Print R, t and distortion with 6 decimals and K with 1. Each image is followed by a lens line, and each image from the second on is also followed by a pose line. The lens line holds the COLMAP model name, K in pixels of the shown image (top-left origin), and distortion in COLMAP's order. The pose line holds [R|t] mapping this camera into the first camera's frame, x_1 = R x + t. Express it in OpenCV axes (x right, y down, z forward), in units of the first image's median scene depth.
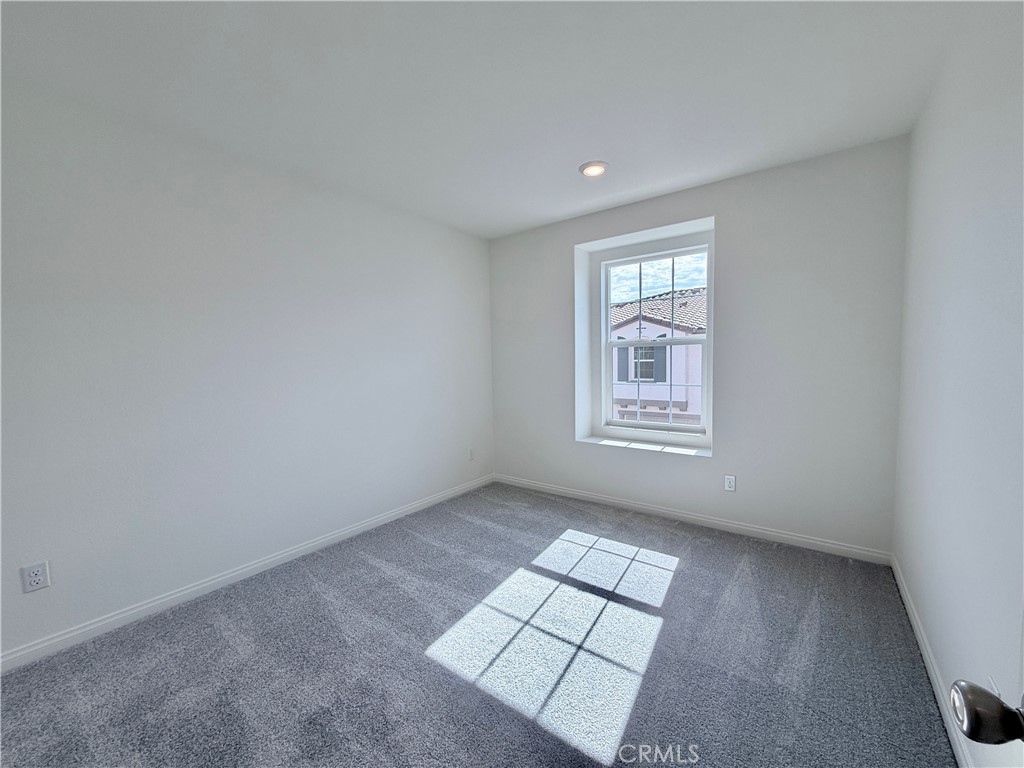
lens RADIAL K [[407.6, 0, 507.9], [0, 407.6, 385.3], [0, 0, 1]] dist [-0.000583, 0.000795]
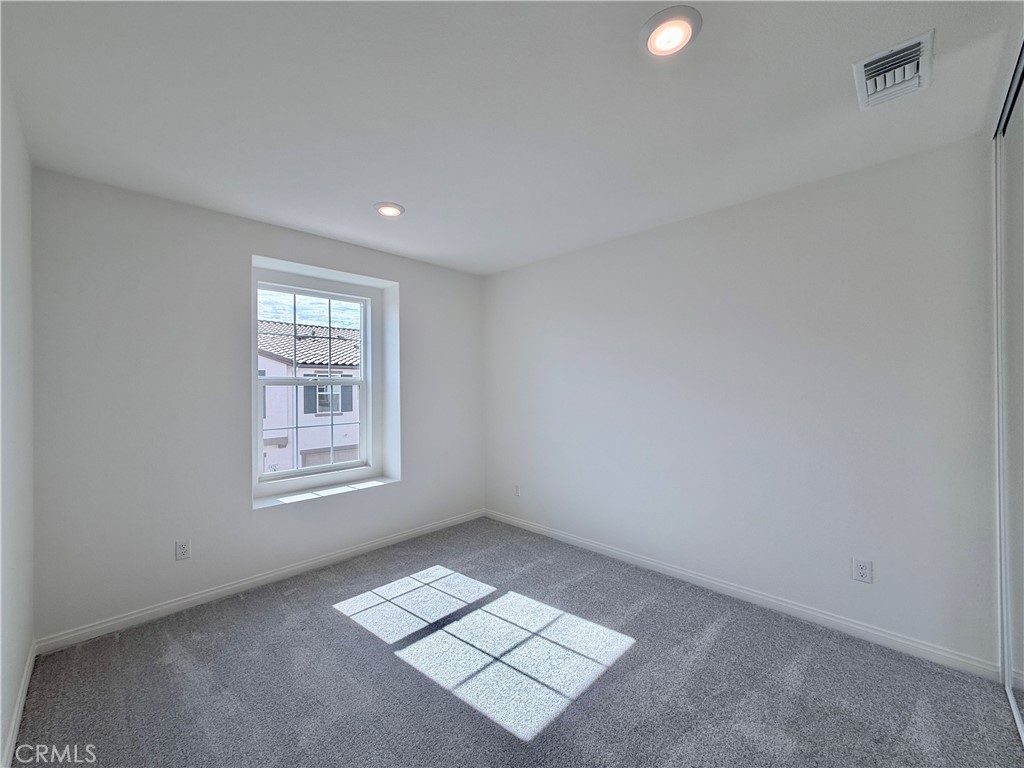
lens RADIAL K [[407.6, 0, 507.6], [0, 407.6, 382.5], [0, 0, 1]] dist [-0.000583, 0.000795]
pose [[0.142160, 0.028548, 0.989432, -0.654786], [0.091063, 0.994968, -0.041791, -0.027792], [-0.985646, 0.096041, 0.138845, 0.535803]]
